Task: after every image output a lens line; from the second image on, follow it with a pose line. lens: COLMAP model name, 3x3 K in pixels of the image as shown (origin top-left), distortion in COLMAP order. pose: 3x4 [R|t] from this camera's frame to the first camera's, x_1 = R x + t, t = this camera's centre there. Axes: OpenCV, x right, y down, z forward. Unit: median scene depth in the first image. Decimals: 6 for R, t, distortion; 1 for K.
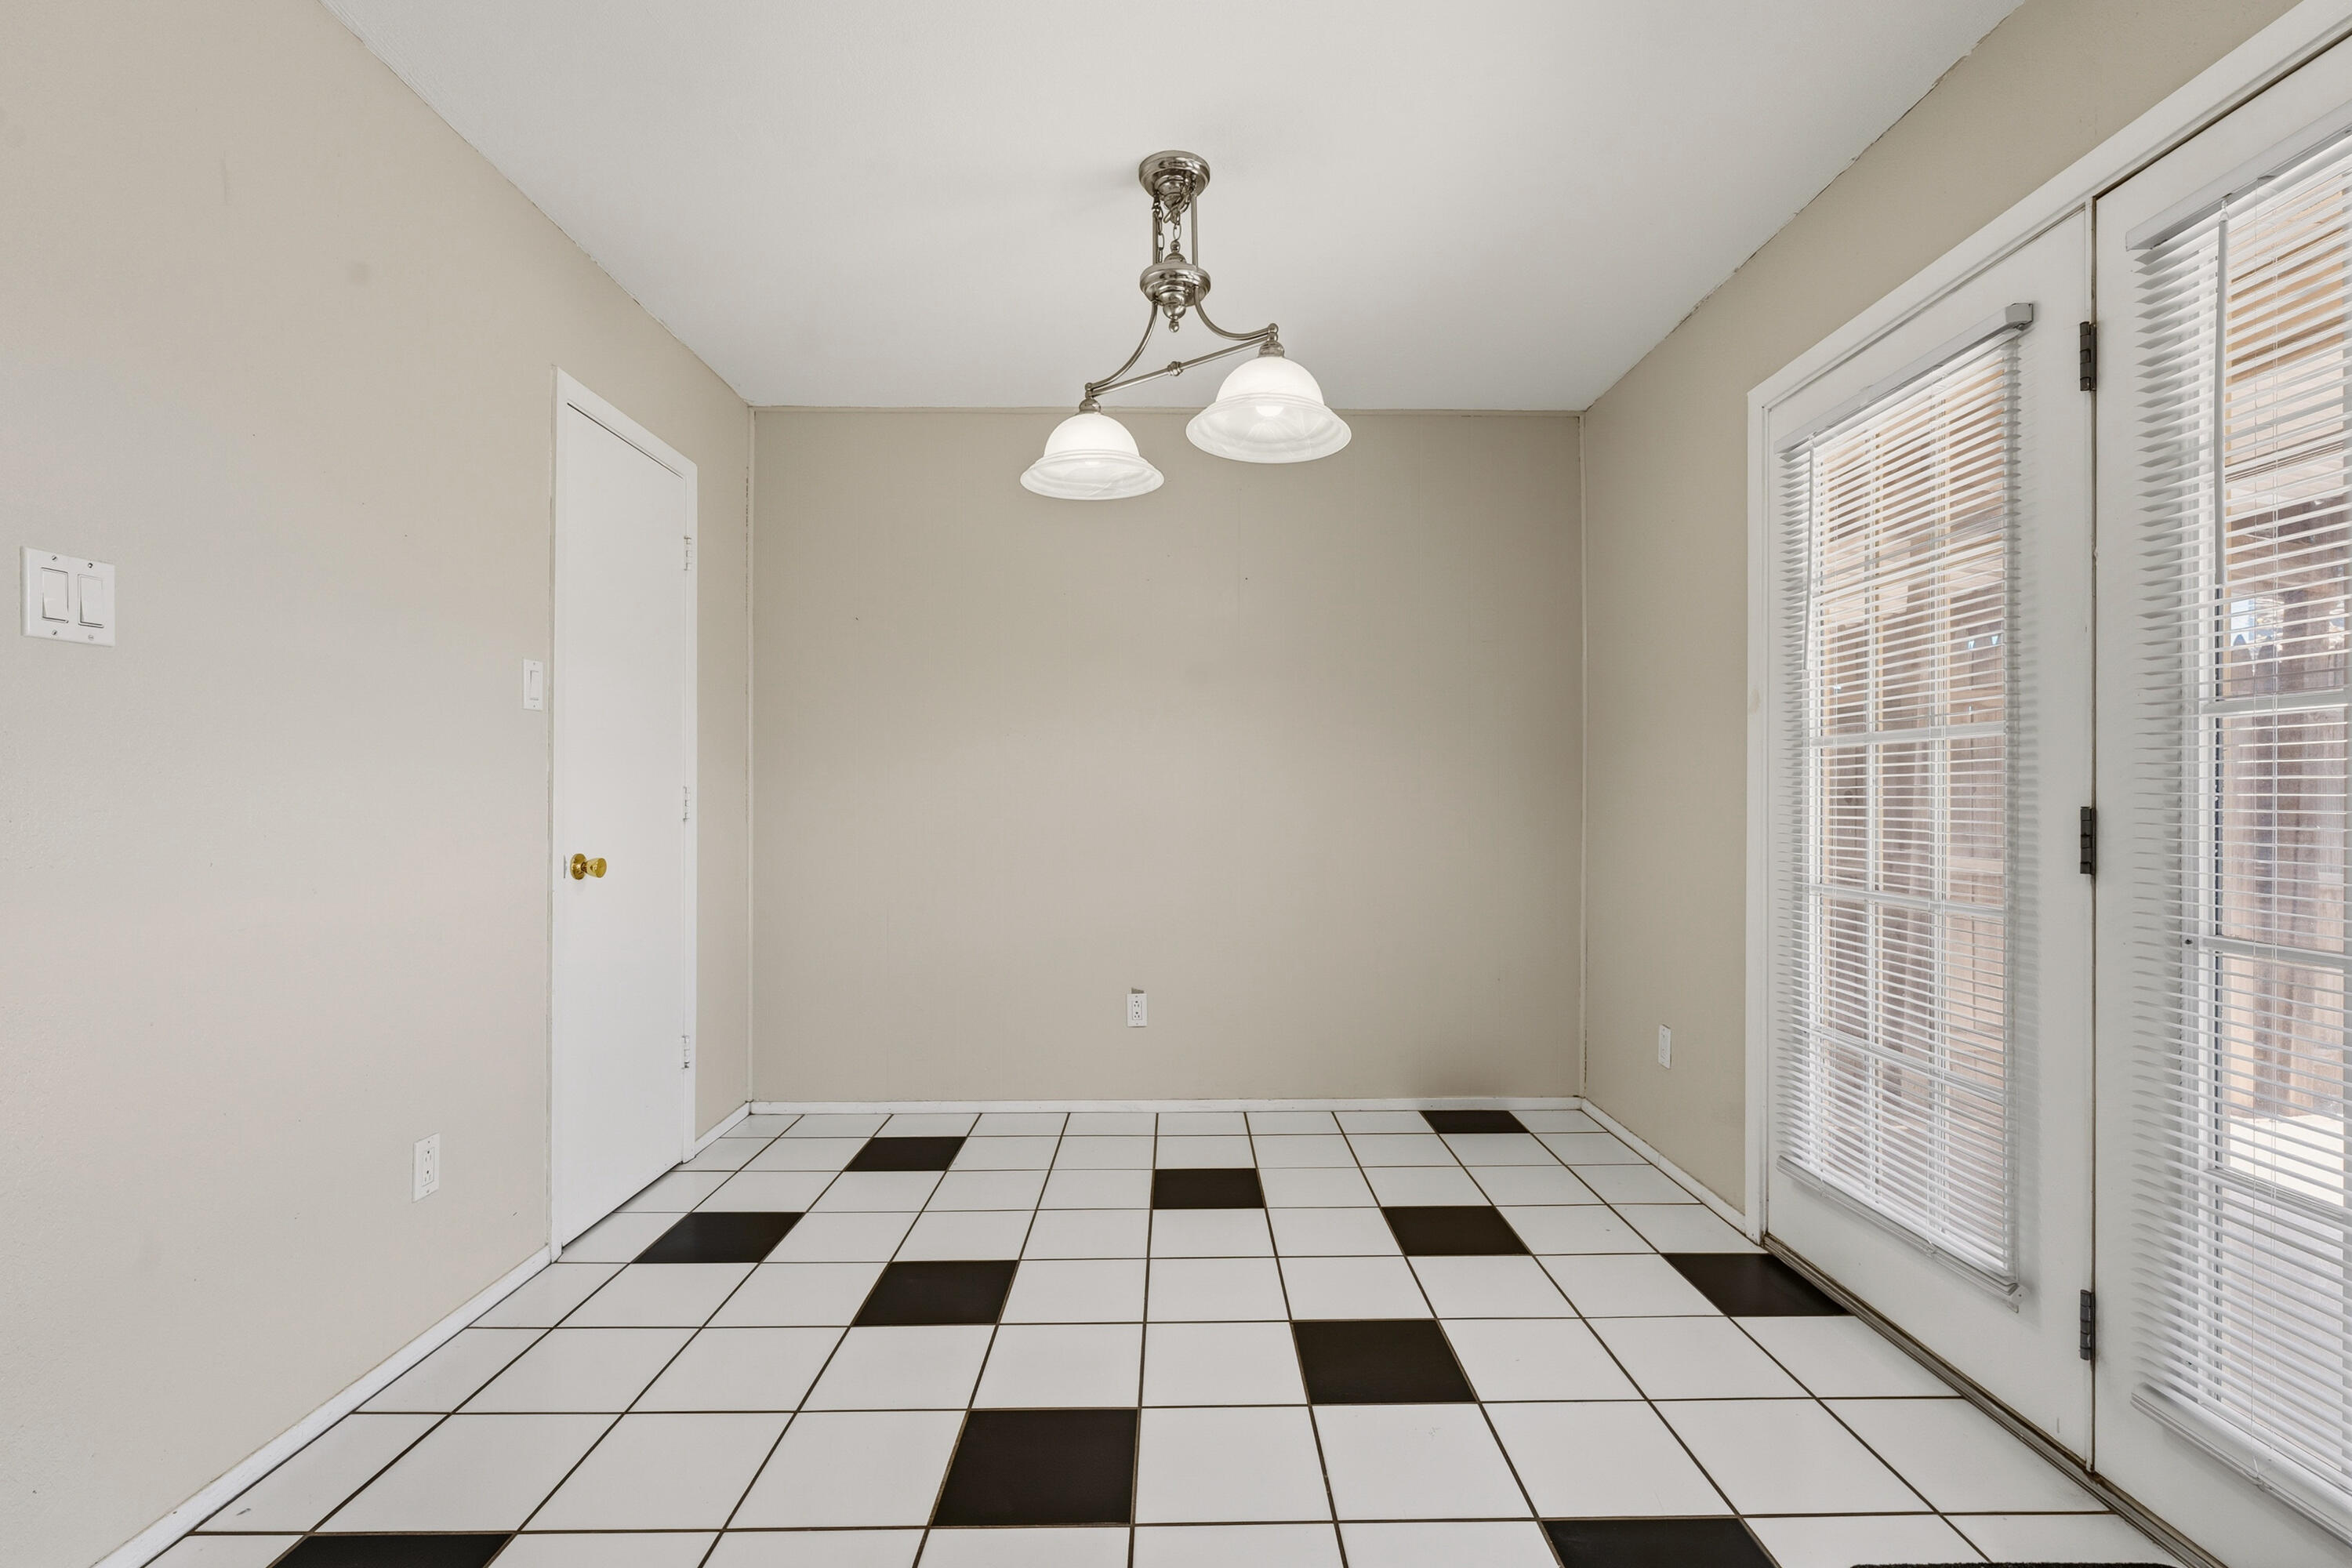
lens RADIAL K [[1056.5, 0, 1175.6], [0, 1056.5, 785.3], [0, 0, 1]] dist [-0.005117, 0.001218]
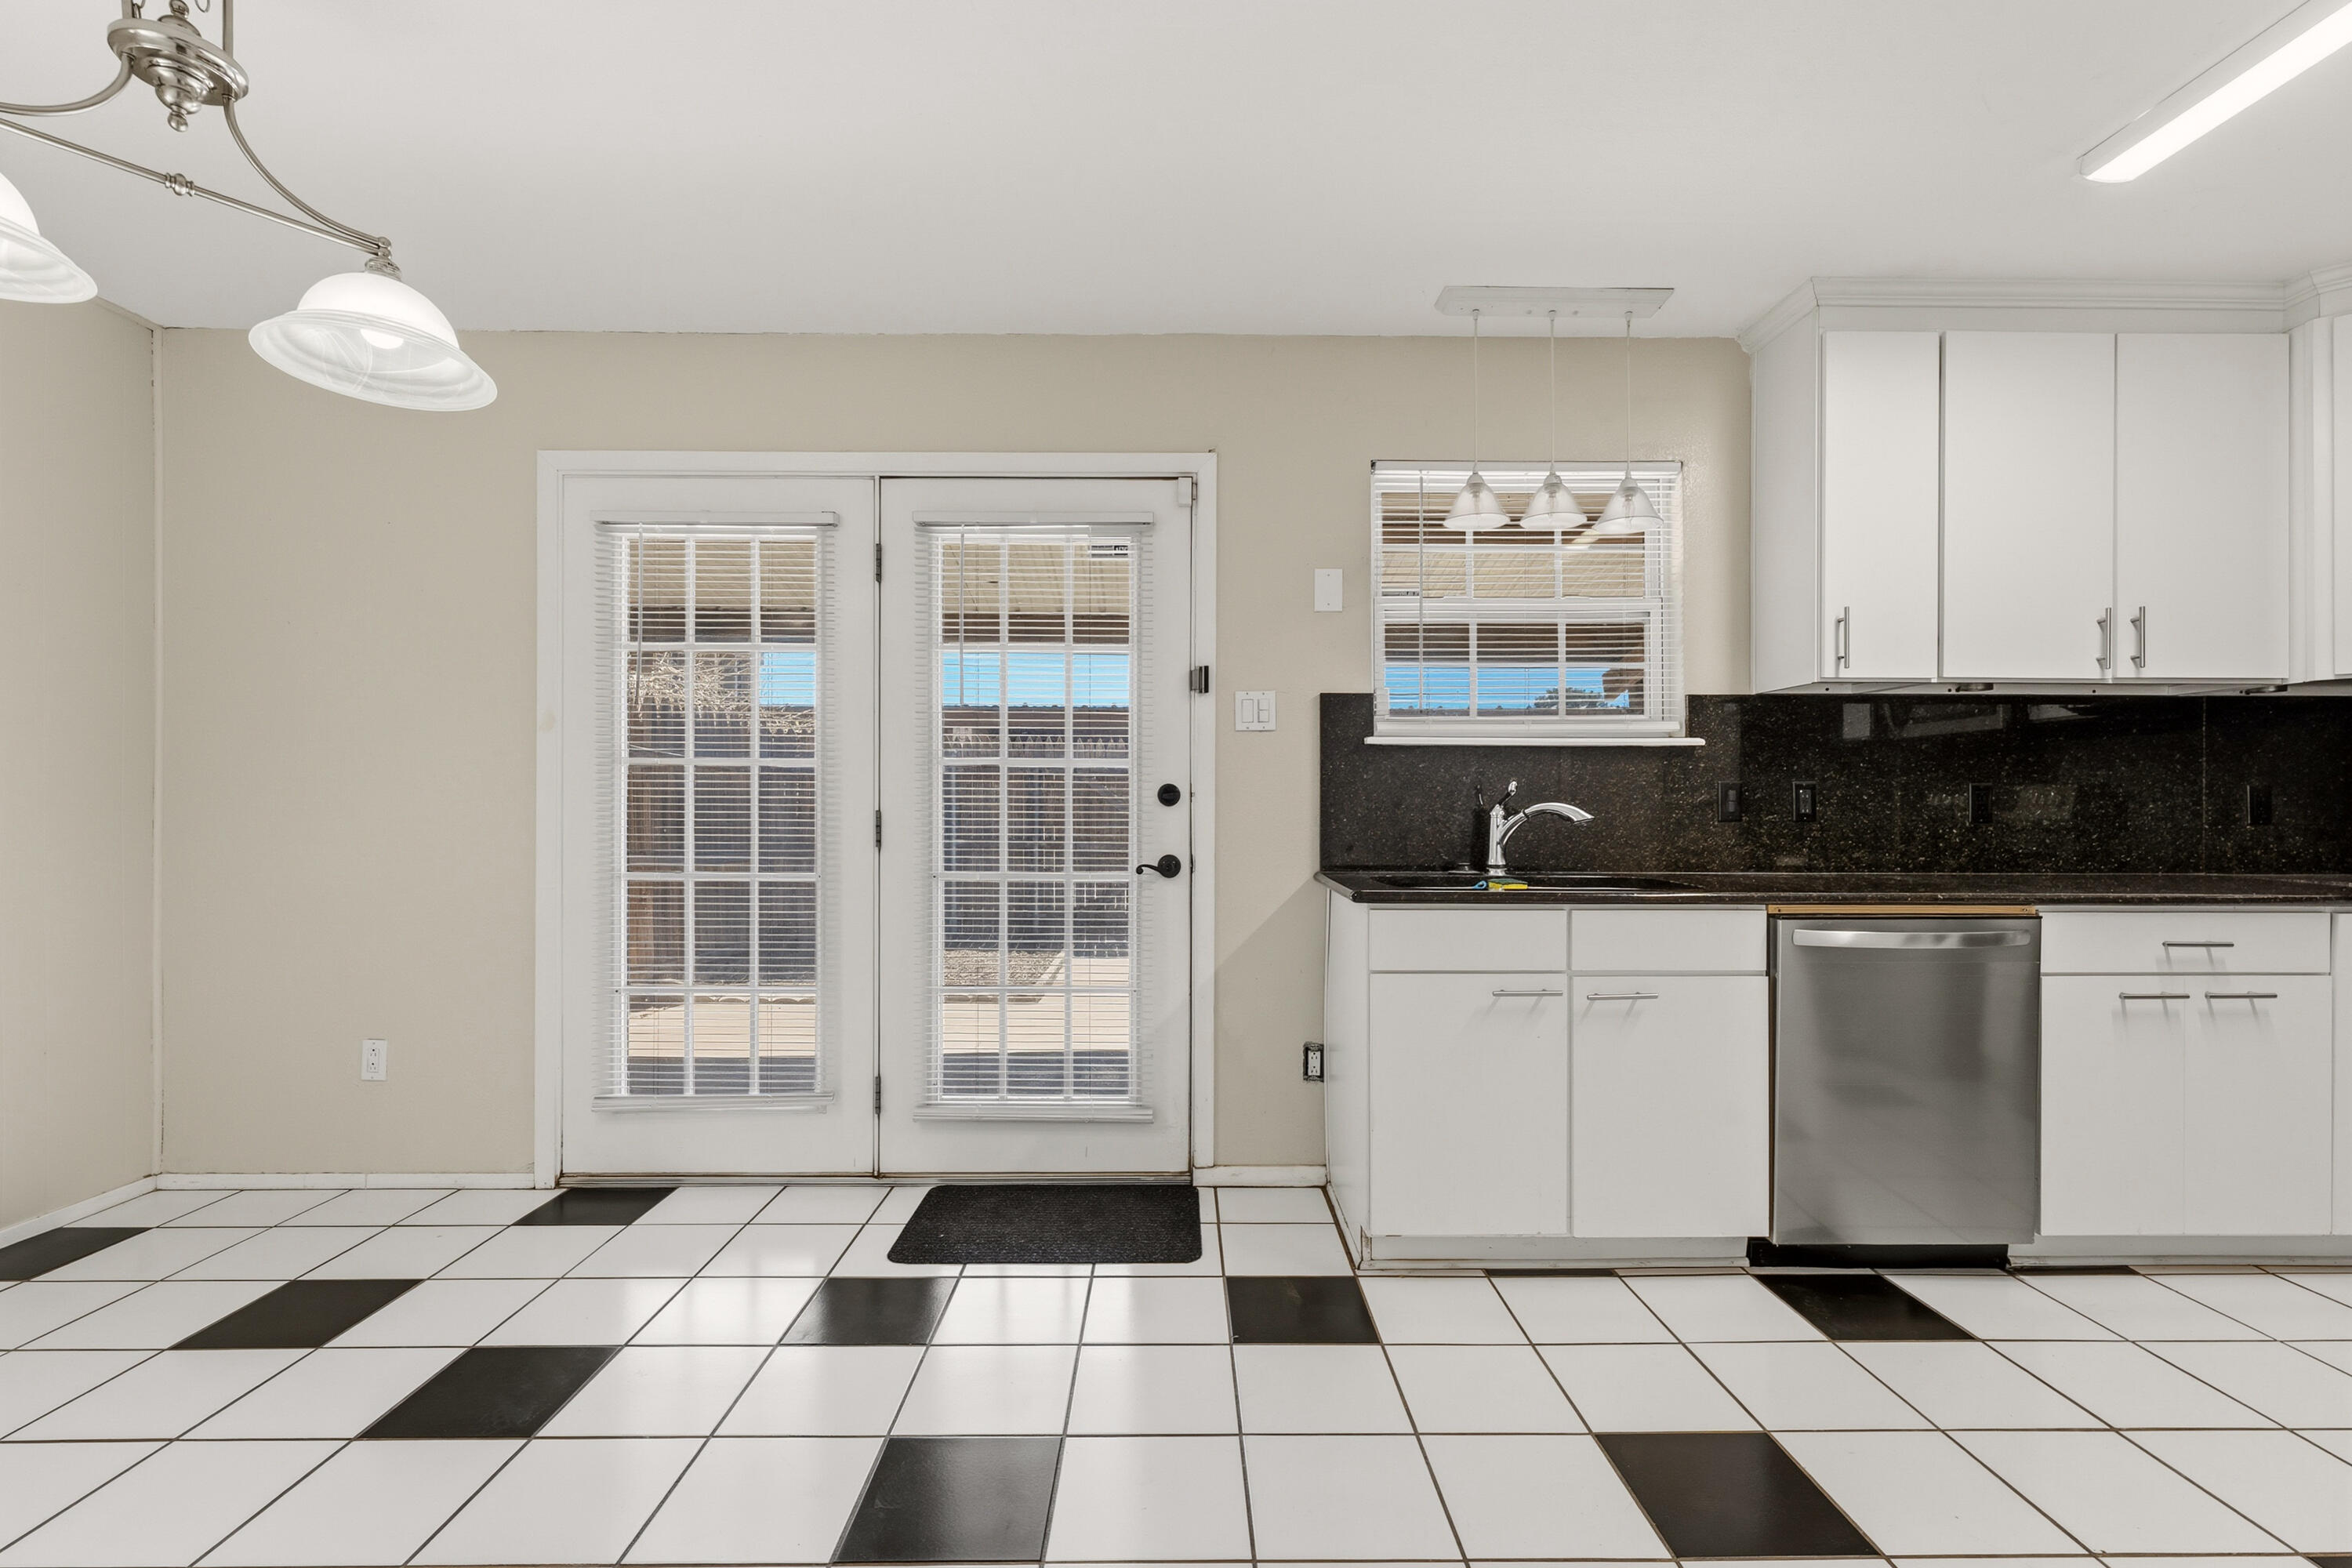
lens RADIAL K [[1056.5, 0, 1191.5], [0, 1056.5, 801.9], [0, 0, 1]] dist [-0.005117, 0.001218]
pose [[-0.014897, 0.005582, 0.999873, -0.711913], [-0.012623, 0.999904, -0.005770, 0.006286], [-0.999809, -0.012707, -0.014825, 0.357017]]
